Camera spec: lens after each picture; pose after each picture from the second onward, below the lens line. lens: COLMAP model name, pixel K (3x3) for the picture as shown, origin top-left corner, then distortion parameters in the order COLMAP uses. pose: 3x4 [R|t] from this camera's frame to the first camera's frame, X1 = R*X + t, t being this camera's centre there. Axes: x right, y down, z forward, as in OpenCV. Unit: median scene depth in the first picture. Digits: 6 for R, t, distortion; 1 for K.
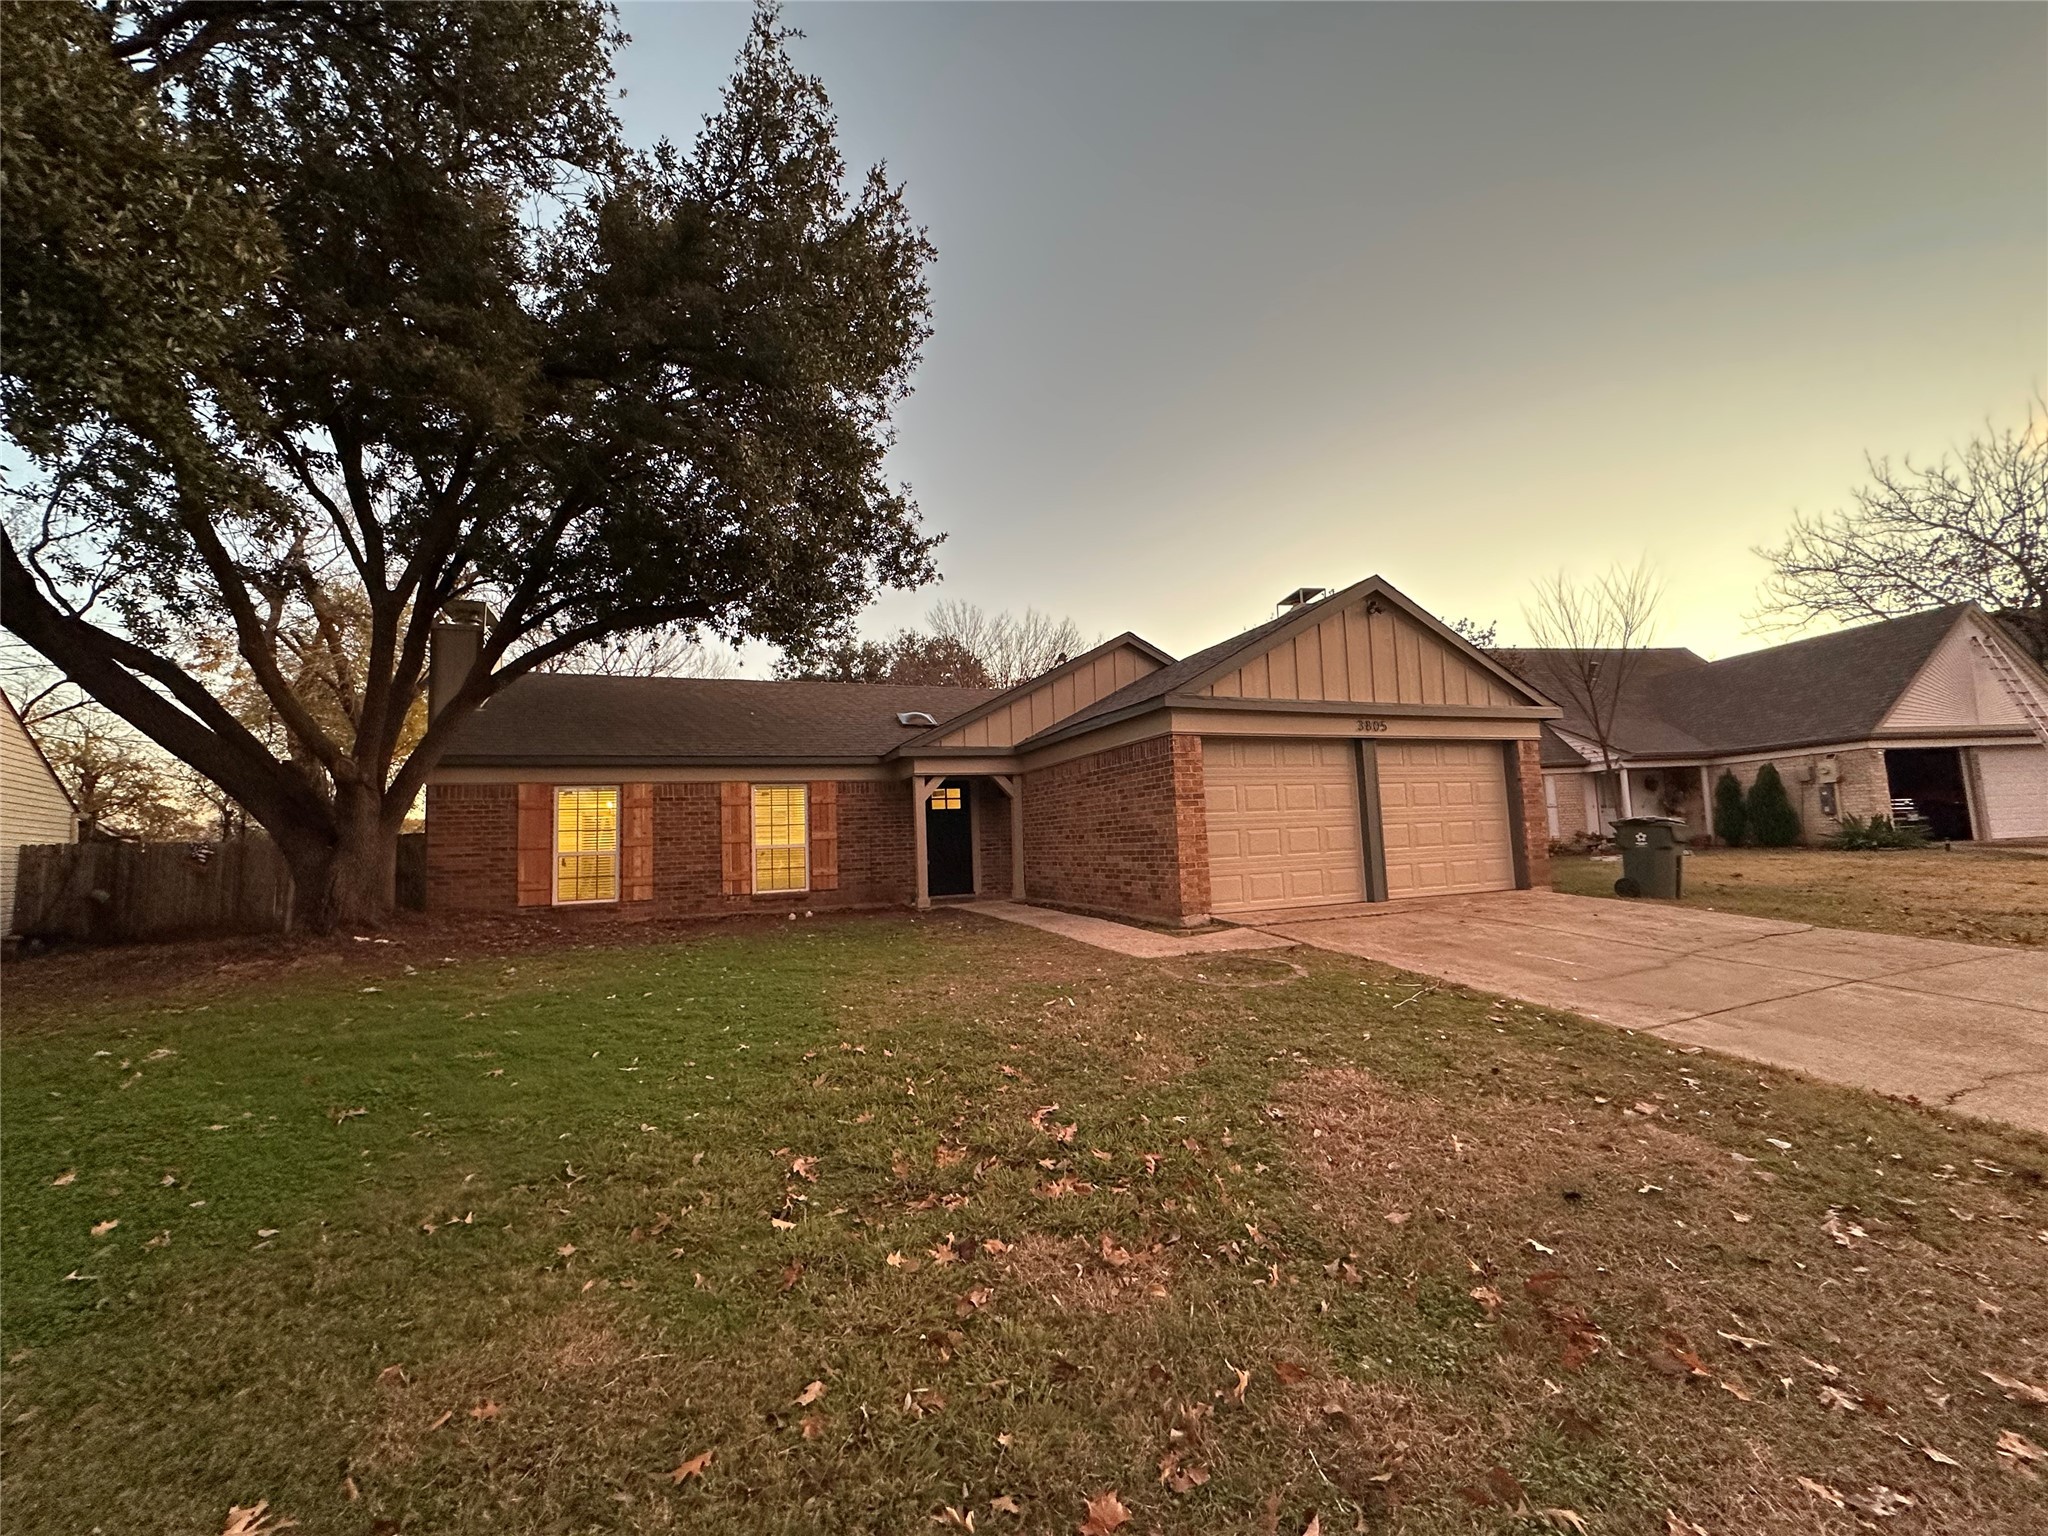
lens RADIAL K [[800.6, 0, 1024.0], [0, 800.6, 768.0], [0, 0, 1]] dist [0.000133, 0.000026]
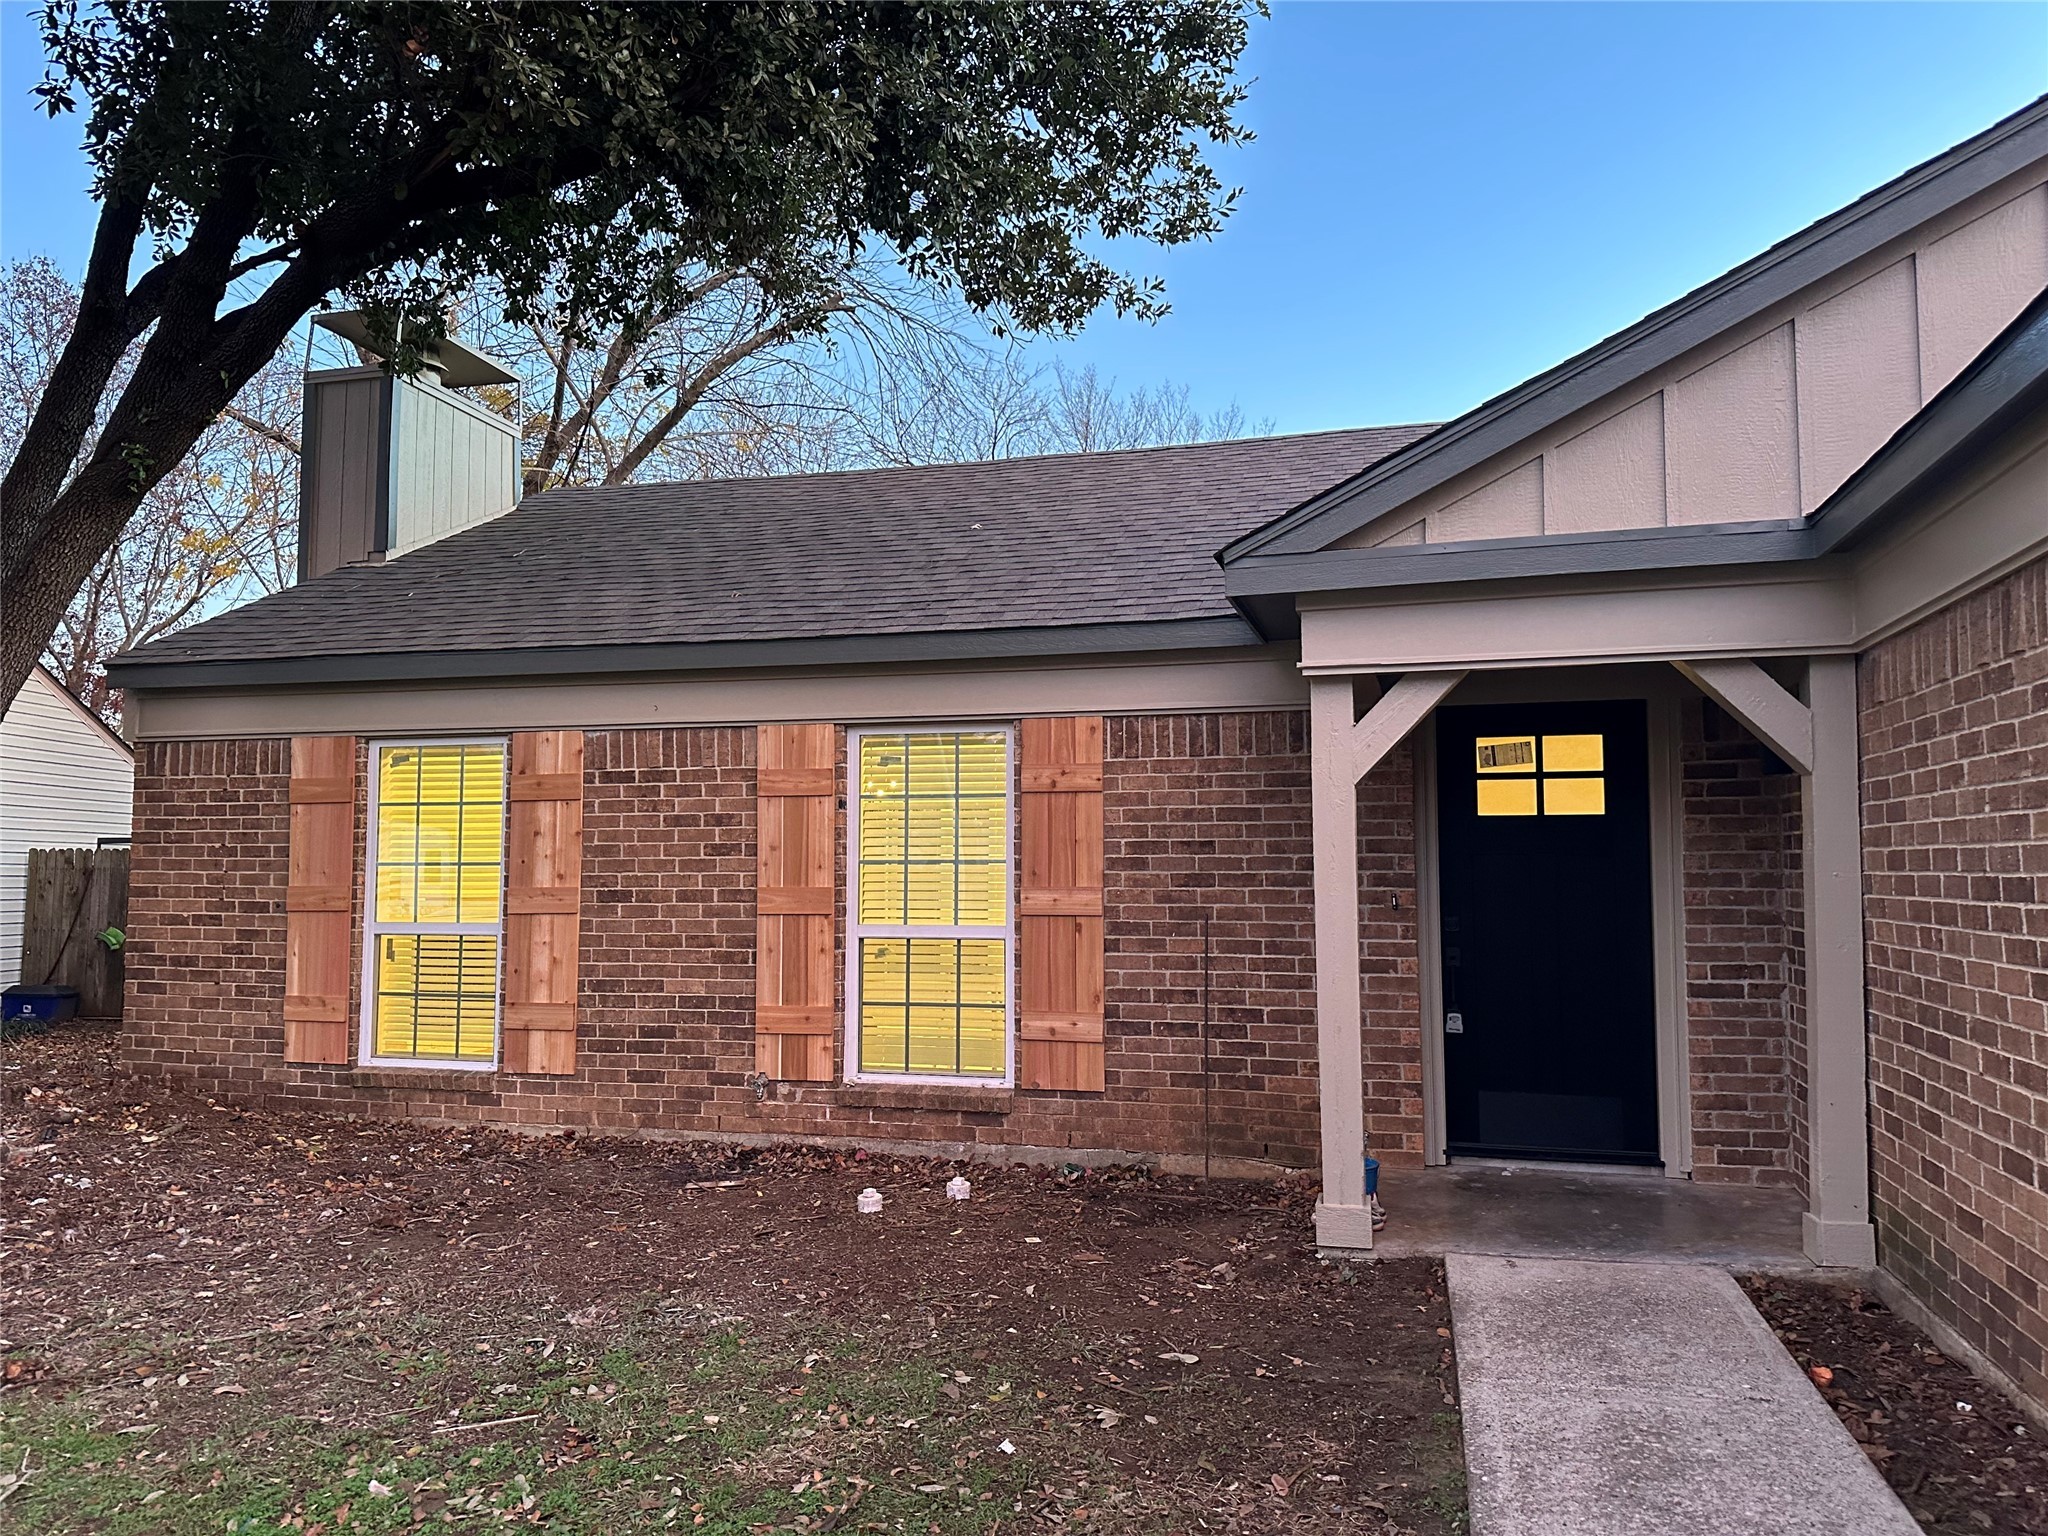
lens RADIAL K [[1389.0, 0, 1049.4], [0, 1389.0, 765.0], [0, 0, 1]] dist [0.045599, -0.005985]
pose [[0.813029, -0.004169, -0.582208, 0.042052], [0.023890, 0.999371, 0.026206, 0.023388], [0.581732, -0.035216, 0.812618, 0.640422]]
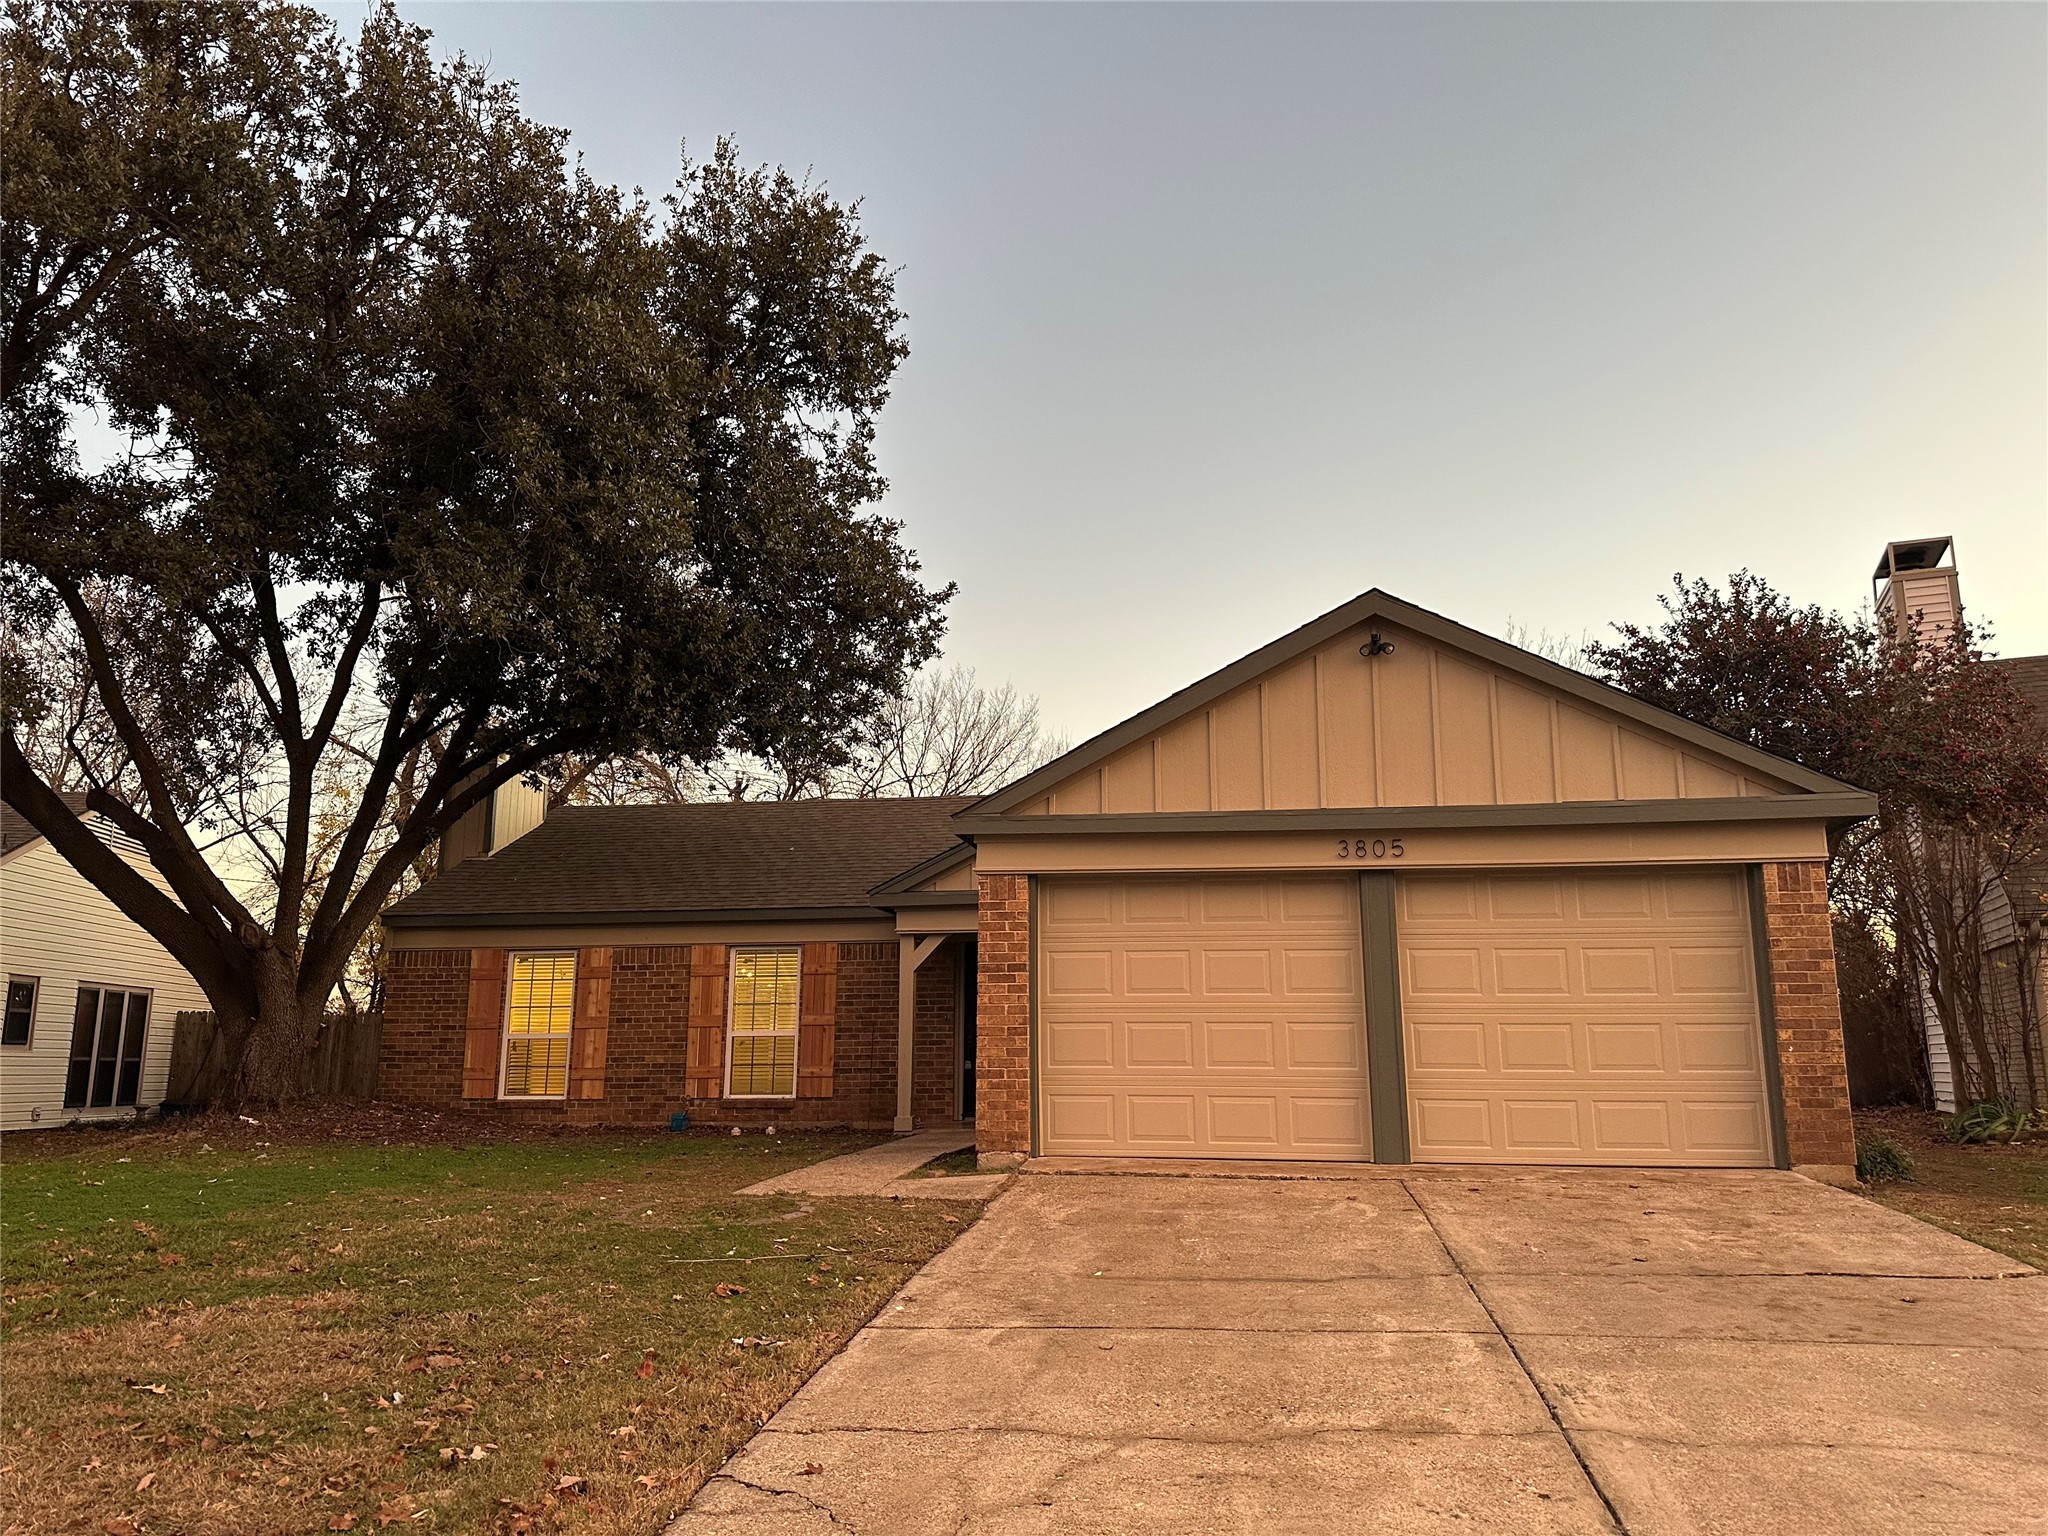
lens RADIAL K [[1389.0, 0, 1049.4], [0, 1389.0, 765.0], [0, 0, 1]] dist [0.045599, -0.005985]
pose [[0.874008, -0.064364, -0.481630, 0.584967], [0.014475, 0.994197, -0.106595, -0.006256], [0.485696, 0.086193, 0.869868, 0.004319]]
